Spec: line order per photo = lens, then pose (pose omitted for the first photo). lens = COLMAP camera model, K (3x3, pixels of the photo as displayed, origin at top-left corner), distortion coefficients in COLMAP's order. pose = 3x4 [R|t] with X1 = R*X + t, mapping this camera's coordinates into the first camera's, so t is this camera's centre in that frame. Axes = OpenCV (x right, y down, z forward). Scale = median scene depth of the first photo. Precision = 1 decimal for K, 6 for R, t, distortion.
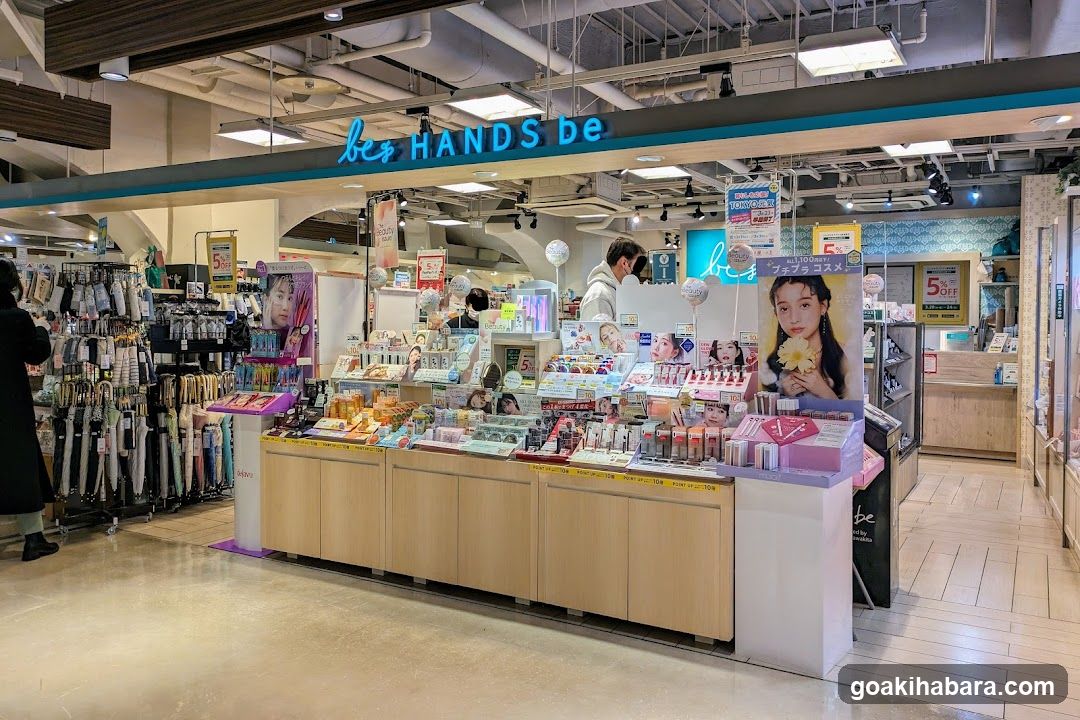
lens RADIAL K [[846.0, 0, 540.0], [0, 846.0, 360.0], [0, 0, 1]] dist [0.030078, -0.003175]
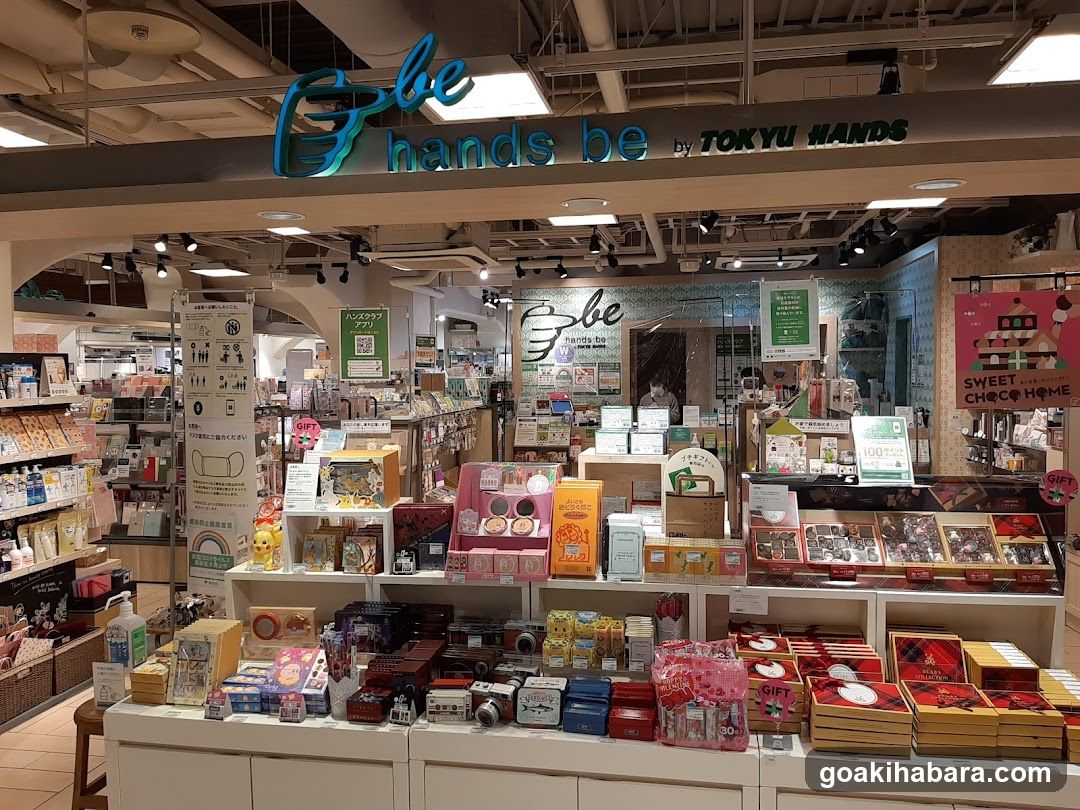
lens RADIAL K [[859.9, 0, 540.0], [0, 859.9, 405.0], [0, 0, 1]] dist [0.101163, -0.193411]
pose [[0.941065, -0.033828, 0.336529, -0.135534], [0.036767, 0.999321, -0.002363, -0.042600], [-0.336220, 0.014597, 0.941670, 0.234052]]
